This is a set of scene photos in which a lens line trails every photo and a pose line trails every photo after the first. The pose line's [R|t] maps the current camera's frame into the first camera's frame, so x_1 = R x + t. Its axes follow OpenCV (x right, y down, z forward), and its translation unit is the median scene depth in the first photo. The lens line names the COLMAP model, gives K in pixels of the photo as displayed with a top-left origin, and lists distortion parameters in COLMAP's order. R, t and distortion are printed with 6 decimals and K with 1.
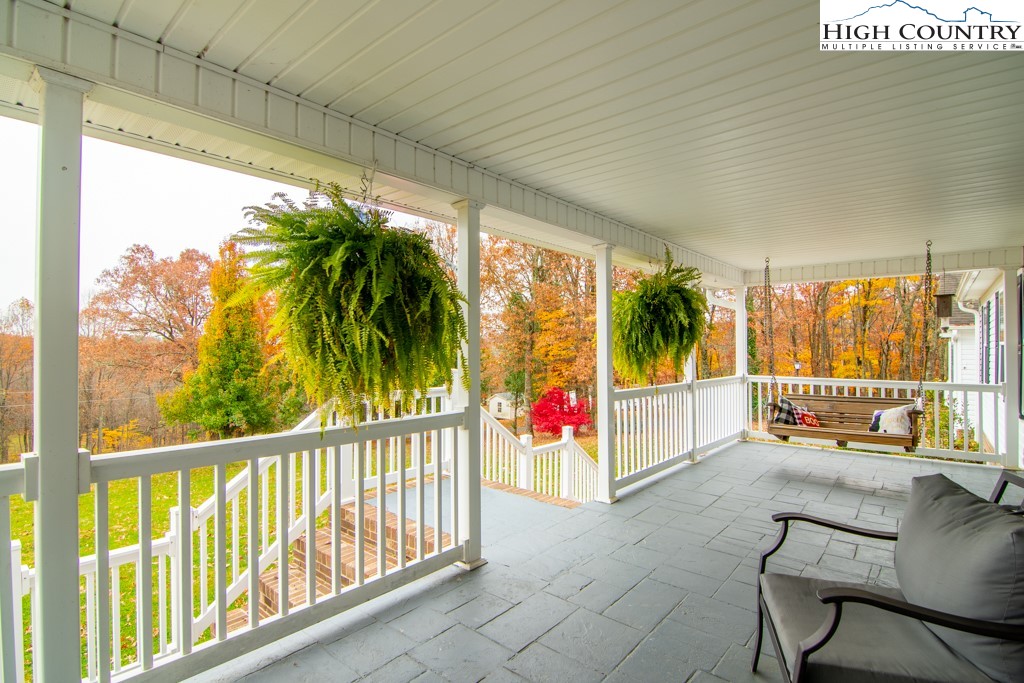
lens RADIAL K [[494.4, 0, 502.4], [0, 494.4, 343.3], [0, 0, 1]] dist [-0.001928, -0.008591]
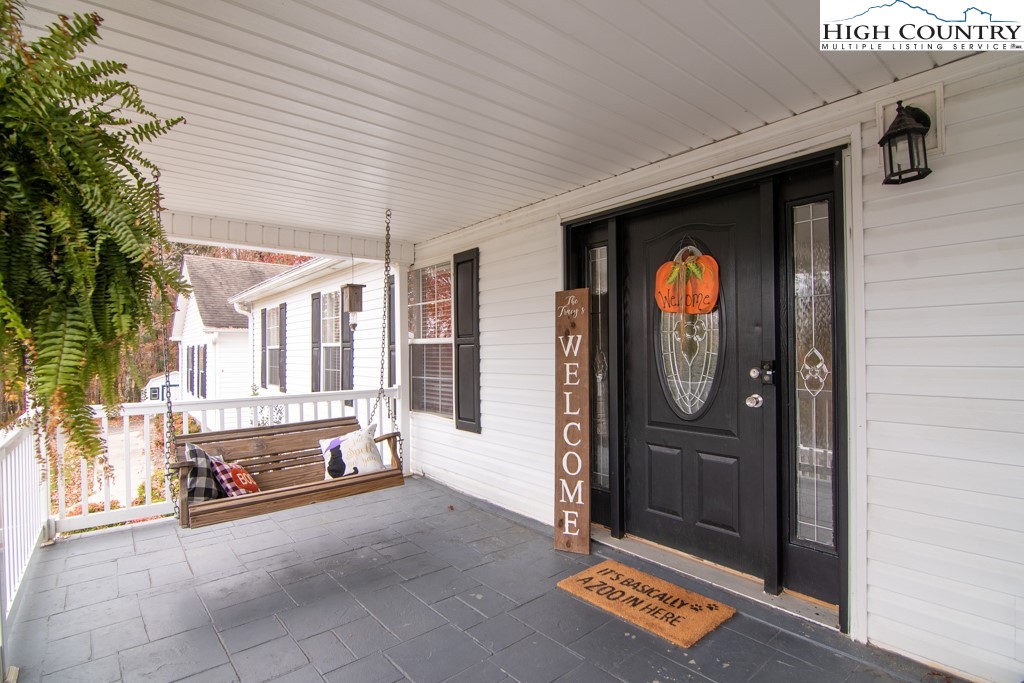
lens RADIAL K [[494.4, 0, 502.4], [0, 494.4, 343.3], [0, 0, 1]] dist [-0.001928, -0.008591]
pose [[0.174490, 0.008159, 0.984625, 0.118390], [0.002067, 0.999960, -0.008653, 0.007630], [-0.984657, 0.003545, 0.174467, 0.604699]]
